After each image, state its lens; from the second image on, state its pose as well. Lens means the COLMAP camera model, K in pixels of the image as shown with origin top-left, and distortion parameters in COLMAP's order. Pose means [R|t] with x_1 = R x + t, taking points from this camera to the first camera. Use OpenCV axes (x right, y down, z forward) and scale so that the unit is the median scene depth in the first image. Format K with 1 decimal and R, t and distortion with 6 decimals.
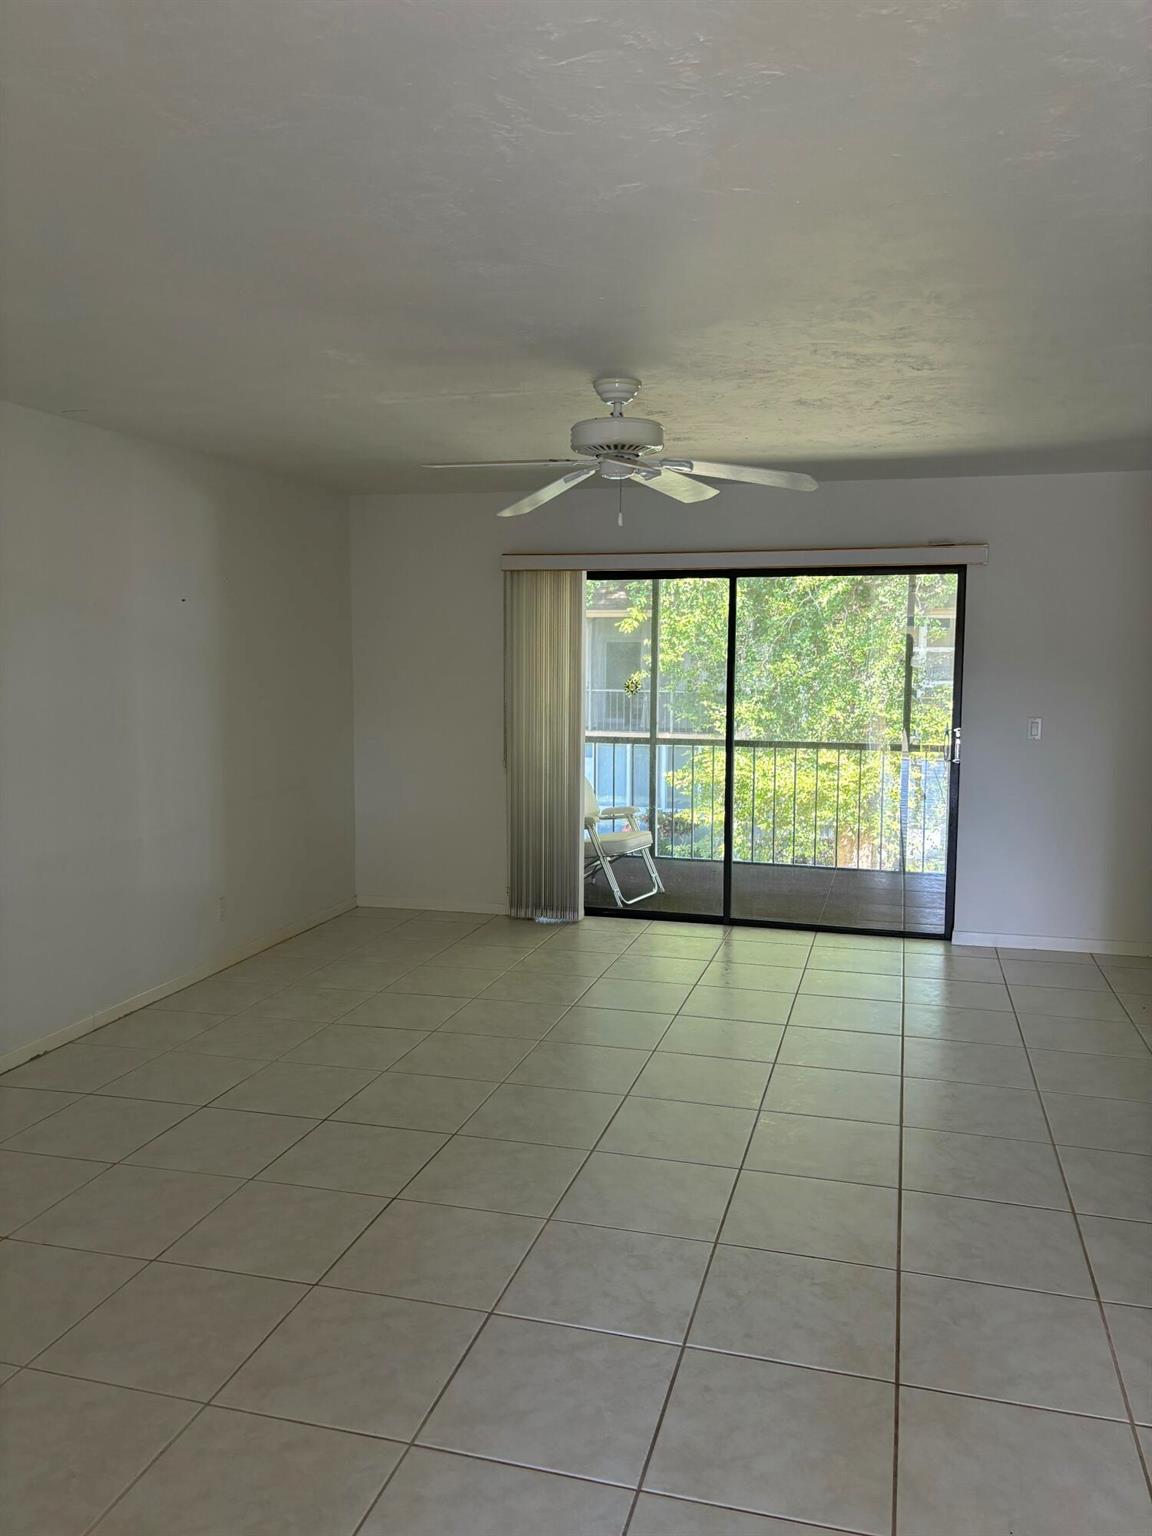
lens RADIAL K [[1173.7, 0, 560.9], [0, 1173.7, 755.8], [0, 0, 1]] dist [0.070205, -0.079291]
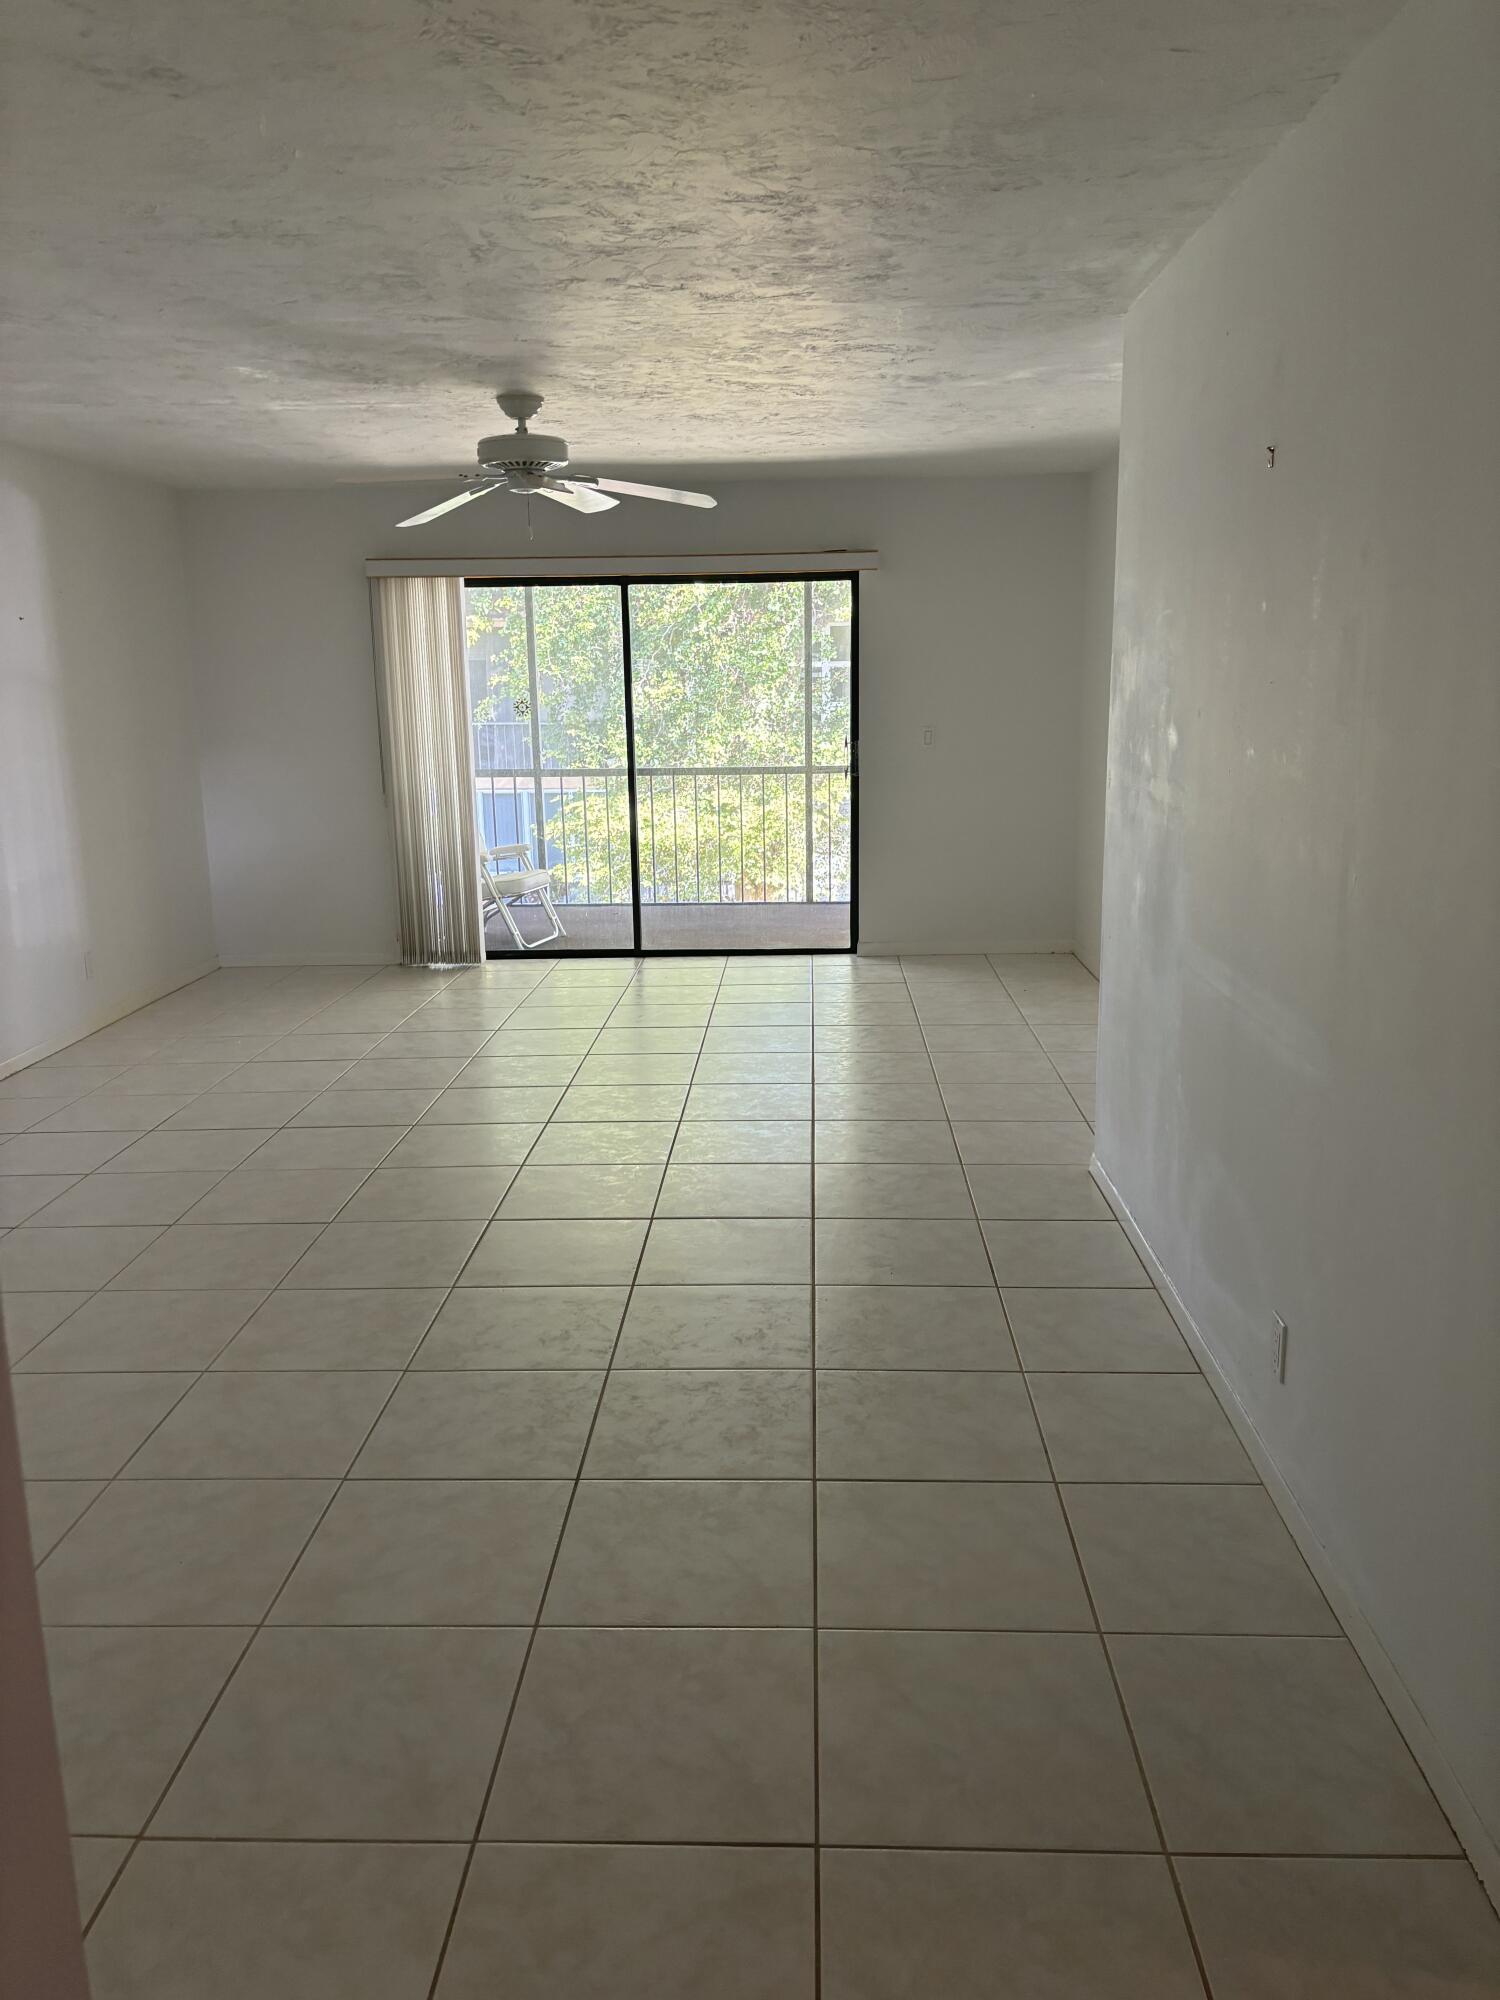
lens RADIAL K [[1528.3, 0, 760.9], [0, 1528.3, 1004.4], [0, 0, 1]] dist [0.070205, -0.079291]
pose [[0.967712, -0.075038, 0.240630, -0.069530], [0.044439, 0.990497, 0.130161, 0.024984], [-0.248110, -0.115265, 0.961850, -0.247267]]
